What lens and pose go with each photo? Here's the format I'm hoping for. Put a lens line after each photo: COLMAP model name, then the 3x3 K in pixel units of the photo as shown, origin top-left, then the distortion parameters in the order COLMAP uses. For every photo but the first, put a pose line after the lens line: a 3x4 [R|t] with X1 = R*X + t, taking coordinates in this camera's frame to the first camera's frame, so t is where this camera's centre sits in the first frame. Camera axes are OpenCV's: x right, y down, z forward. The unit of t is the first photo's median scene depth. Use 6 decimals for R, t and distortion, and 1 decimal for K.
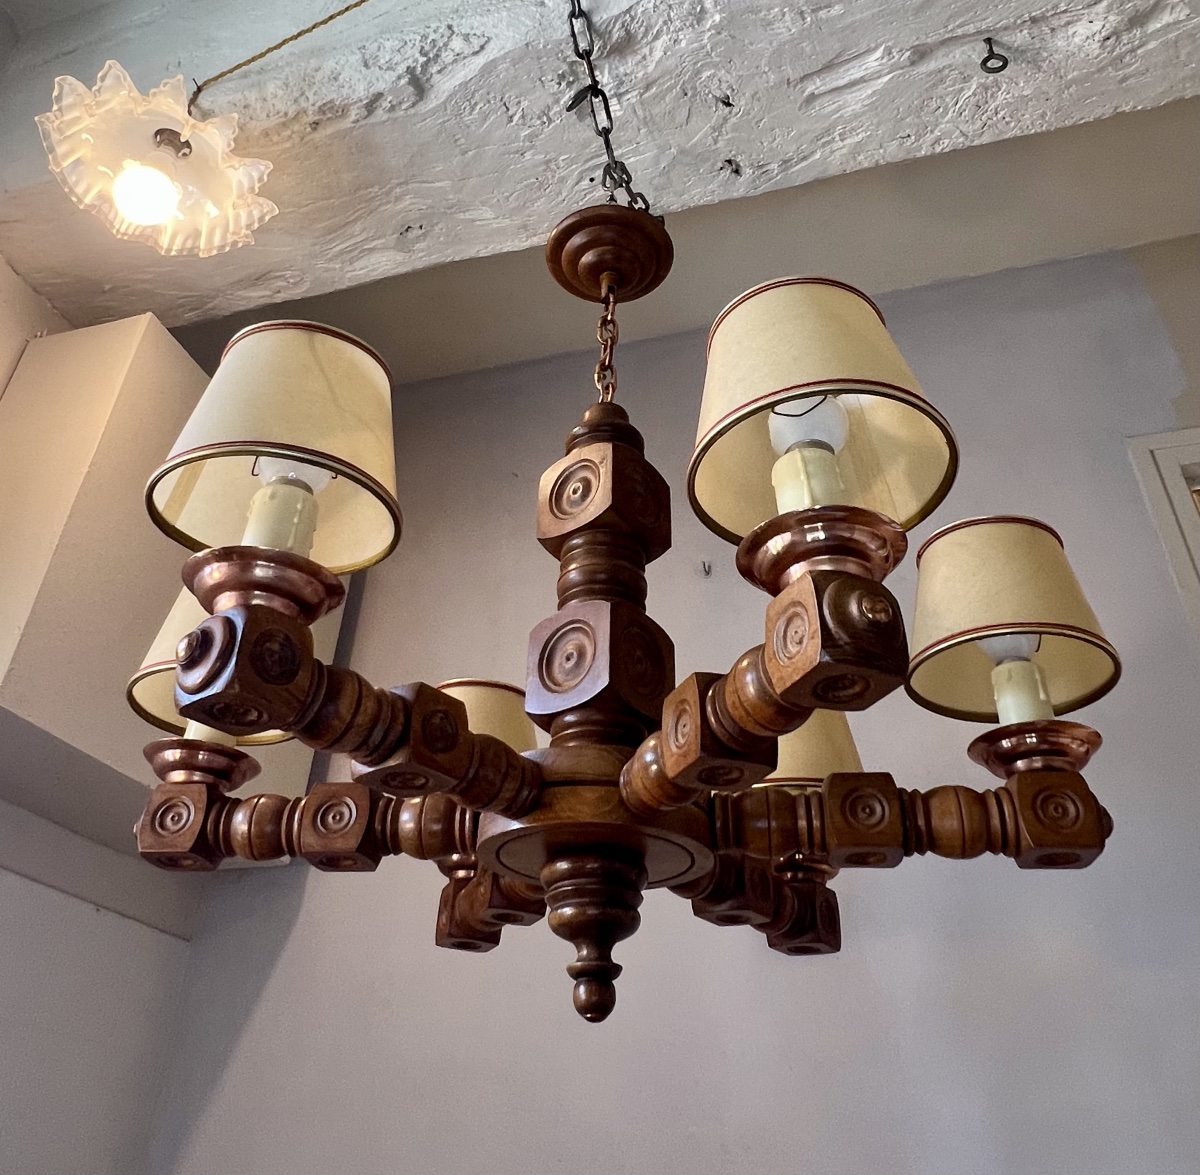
lens RADIAL K [[1069.9, 0, 566.6], [0, 1069.9, 435.5], [0, 0, 1]] dist [-0.003139, -0.001406]
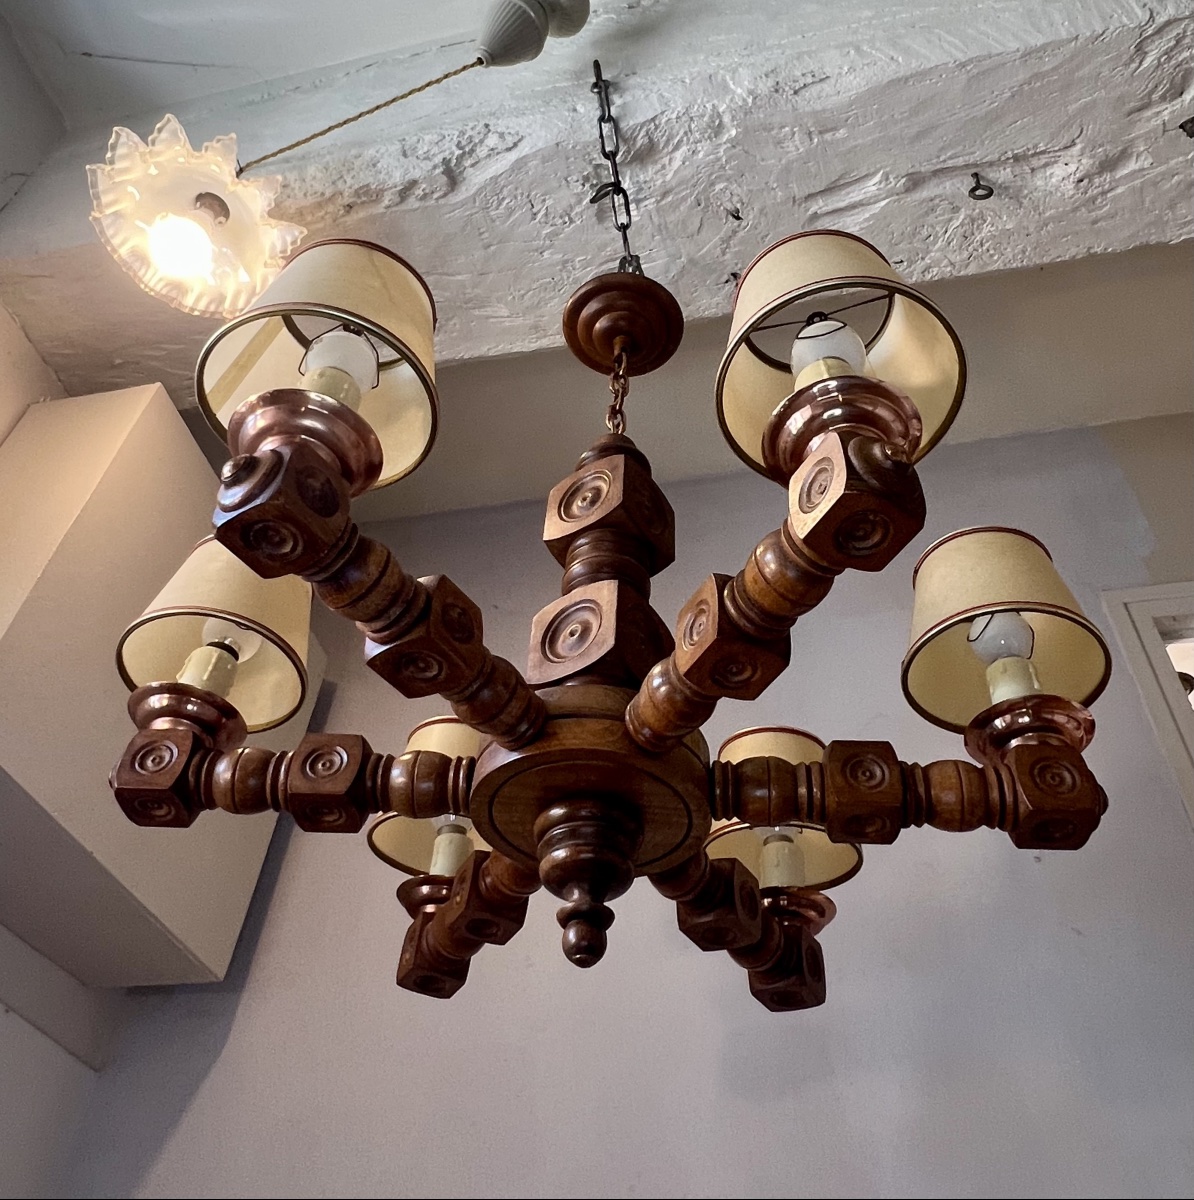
lens RADIAL K [[1086.0, 0, 583.3], [0, 1086.0, 486.5], [0, 0, 1]] dist [-0.000725, -0.015491]
pose [[0.996023, 0.079565, 0.040085, -0.026407], [-0.070736, 0.979783, -0.187141, 0.172970], [-0.054165, 0.183561, 0.981515, -0.017626]]
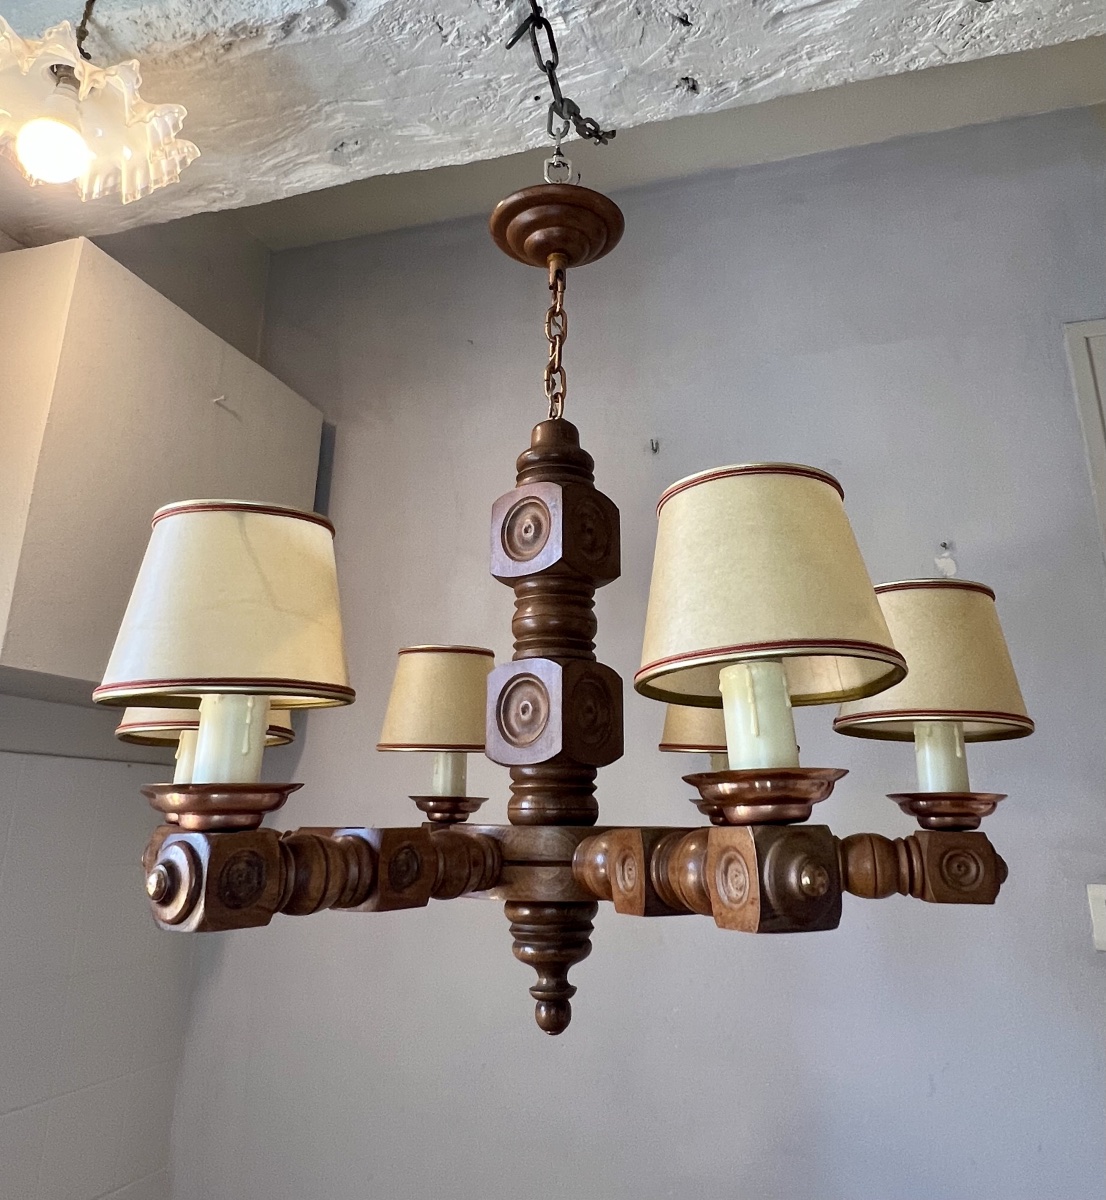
lens RADIAL K [[978.7, 0, 547.1], [0, 978.7, 495.6], [0, 0, 1]] dist [-0.002775, -0.003245]
pose [[0.999487, -0.027913, 0.015692, 0.010258], [0.021100, 0.942704, 0.332962, -0.212081], [-0.024087, -0.332460, 0.942810, 0.096005]]
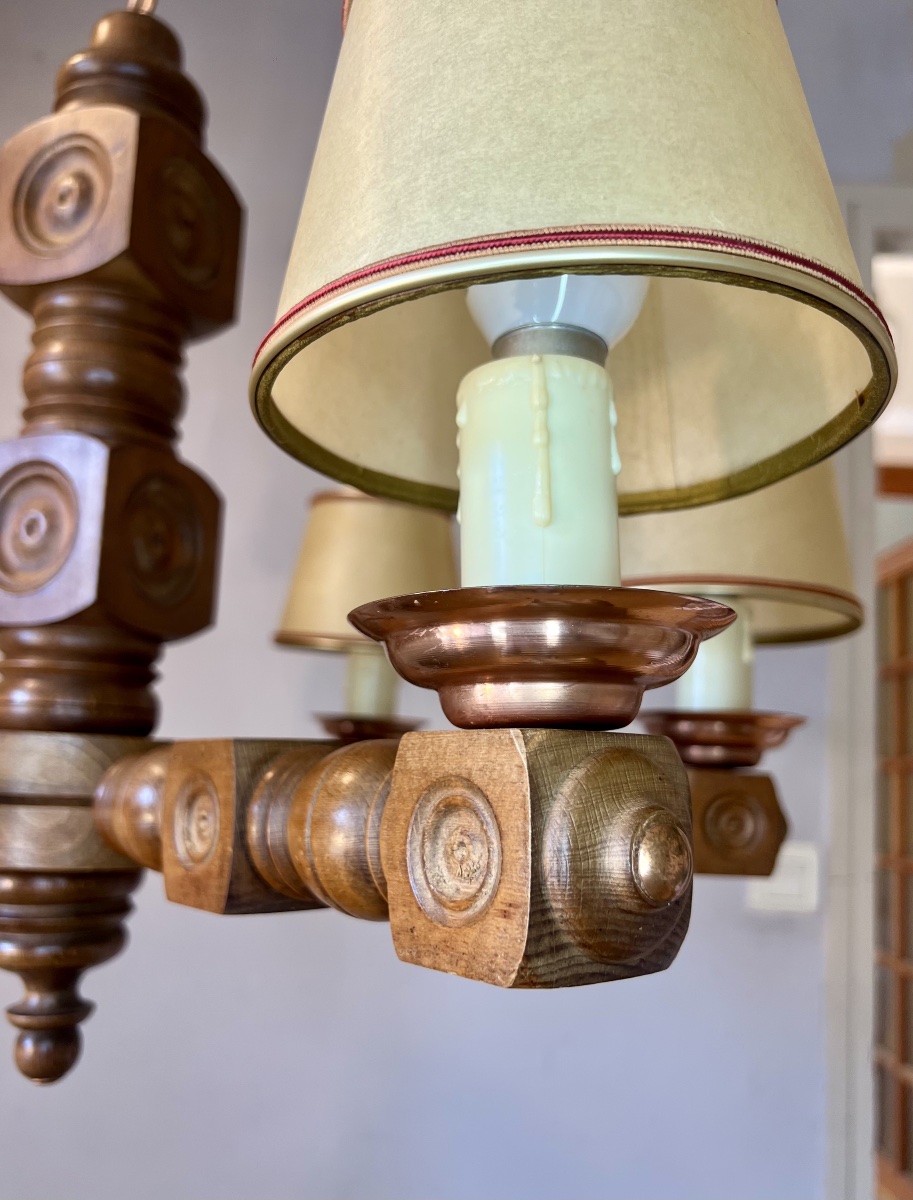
lens RADIAL K [[1035.7, 0, 460.3], [0, 1035.7, 636.3], [0, 0, 1]] dist [-0.003032, -0.004484]
pose [[0.951873, 0.041392, 0.303686, 0.036181], [-0.193307, 0.849990, 0.490050, -0.039077], [-0.237846, -0.525170, 0.817083, 0.303854]]
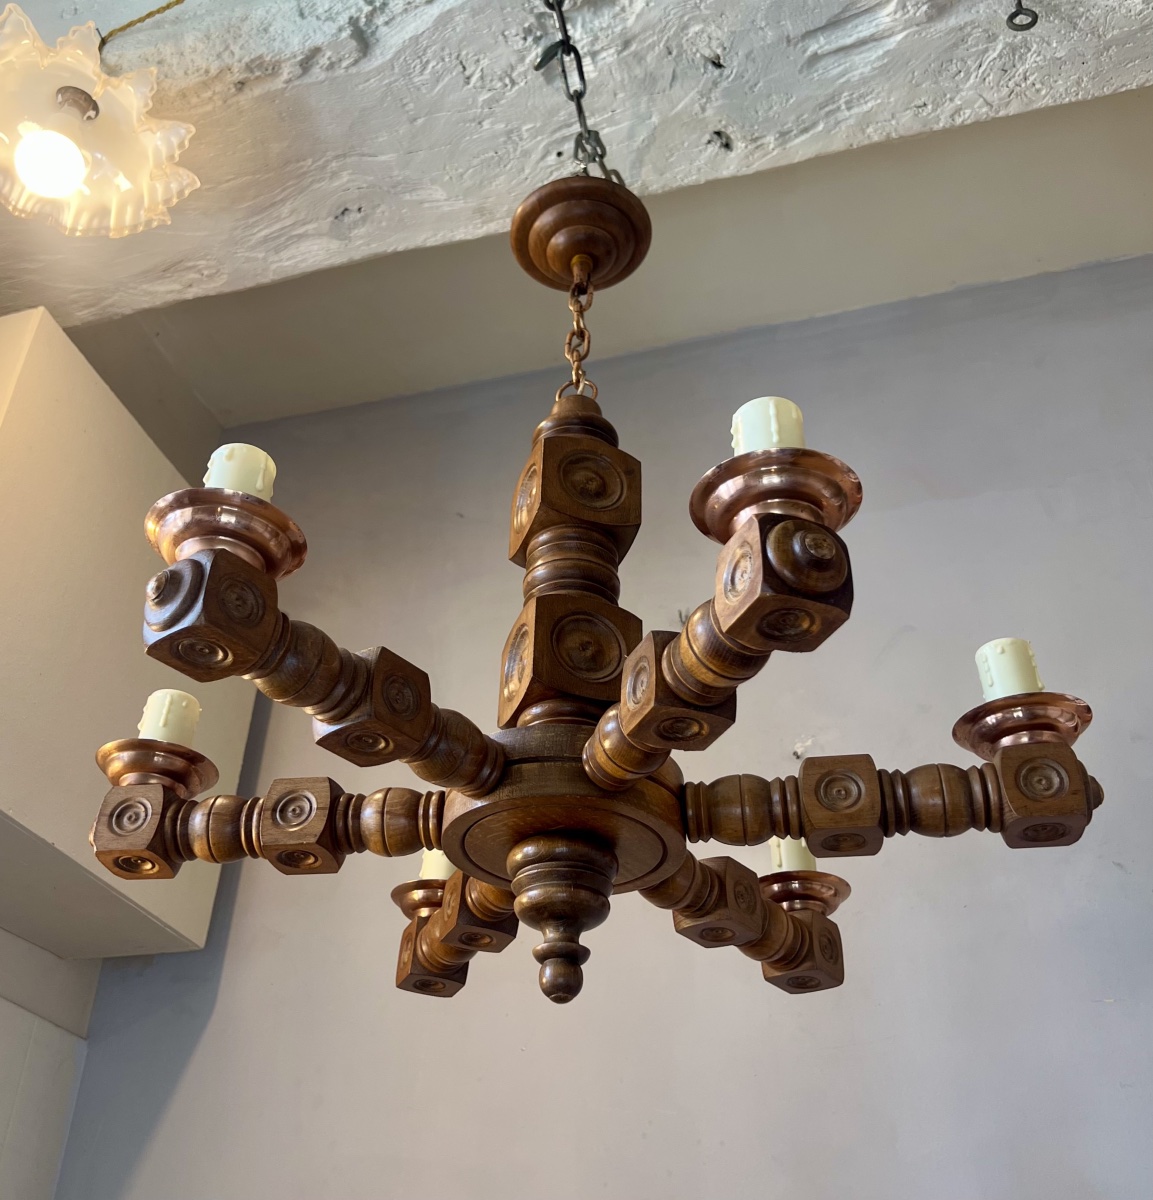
lens RADIAL K [[1386.2, 0, 515.7], [0, 1386.2, 597.7], [0, 0, 1]] dist [0.012905, -0.014118]
pose [[0.999937, 0.008995, 0.006693, -0.017648], [-0.009360, 0.998357, 0.056529, 0.060604], [-0.006174, -0.056588, 0.998379, -0.152308]]
